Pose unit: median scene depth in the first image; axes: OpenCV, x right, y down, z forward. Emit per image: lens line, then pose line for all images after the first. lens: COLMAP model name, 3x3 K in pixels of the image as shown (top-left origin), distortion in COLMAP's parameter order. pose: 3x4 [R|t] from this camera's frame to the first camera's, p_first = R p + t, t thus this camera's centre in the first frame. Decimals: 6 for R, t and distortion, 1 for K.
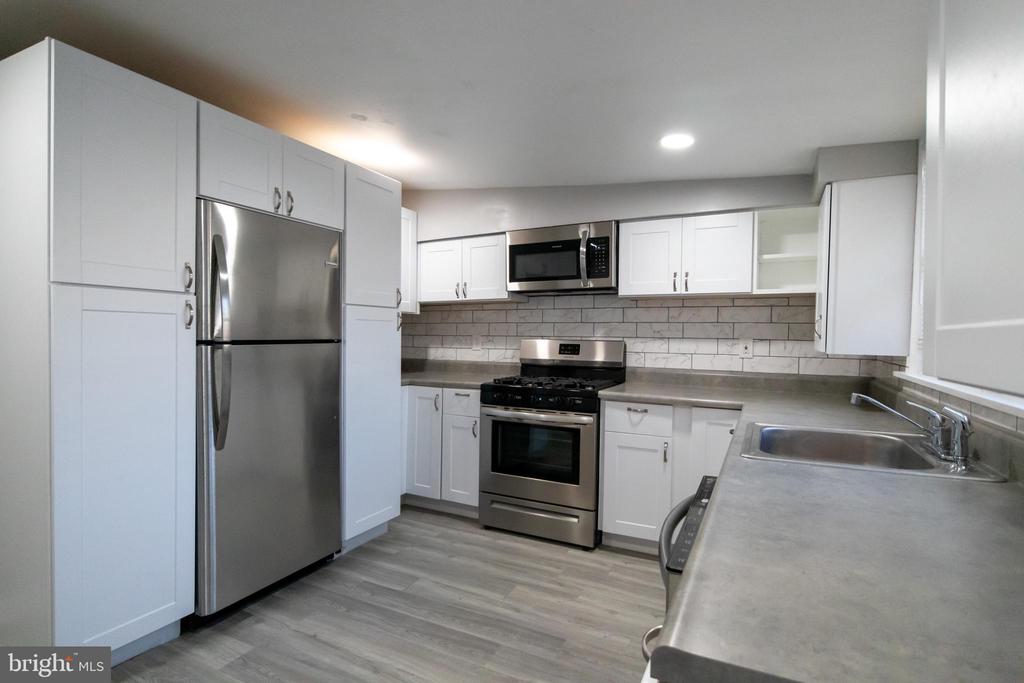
lens RADIAL K [[511.2, 0, 512.0], [0, 511.2, 341.5], [0, 0, 1]] dist [0.002487, 0.000350]
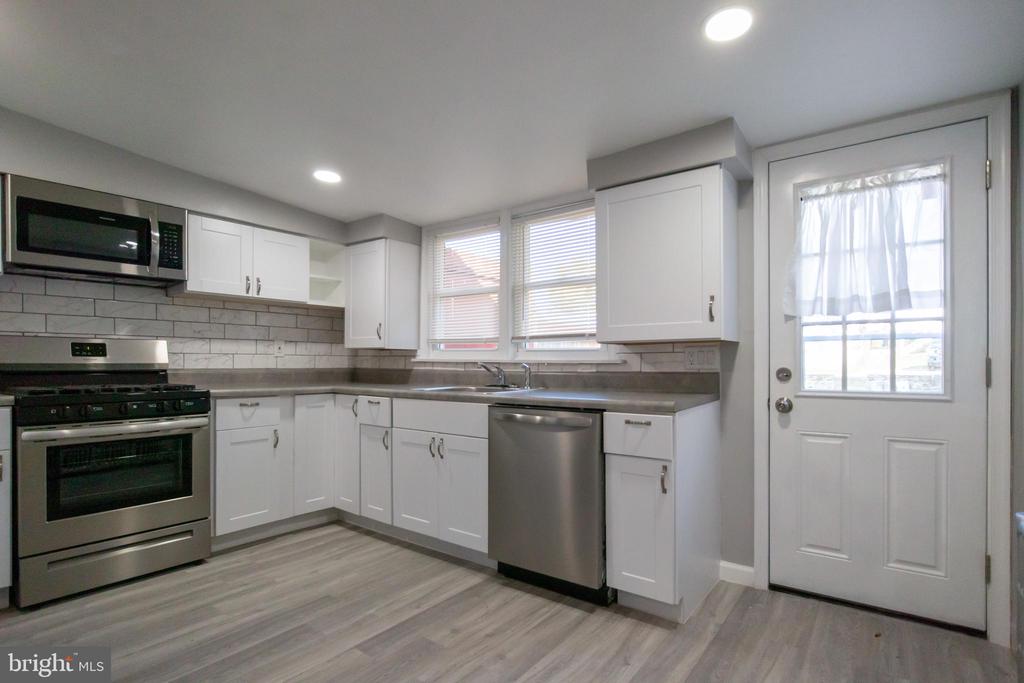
lens RADIAL K [[516.1, 0, 511.6], [0, 516.1, 354.2], [0, 0, 1]] dist [-0.001868, -0.000759]
pose [[0.189840, 0.001994, 0.981813, -0.666222], [0.015230, 0.999872, -0.004975, 0.044160], [-0.981697, 0.015897, 0.189785, 0.268952]]
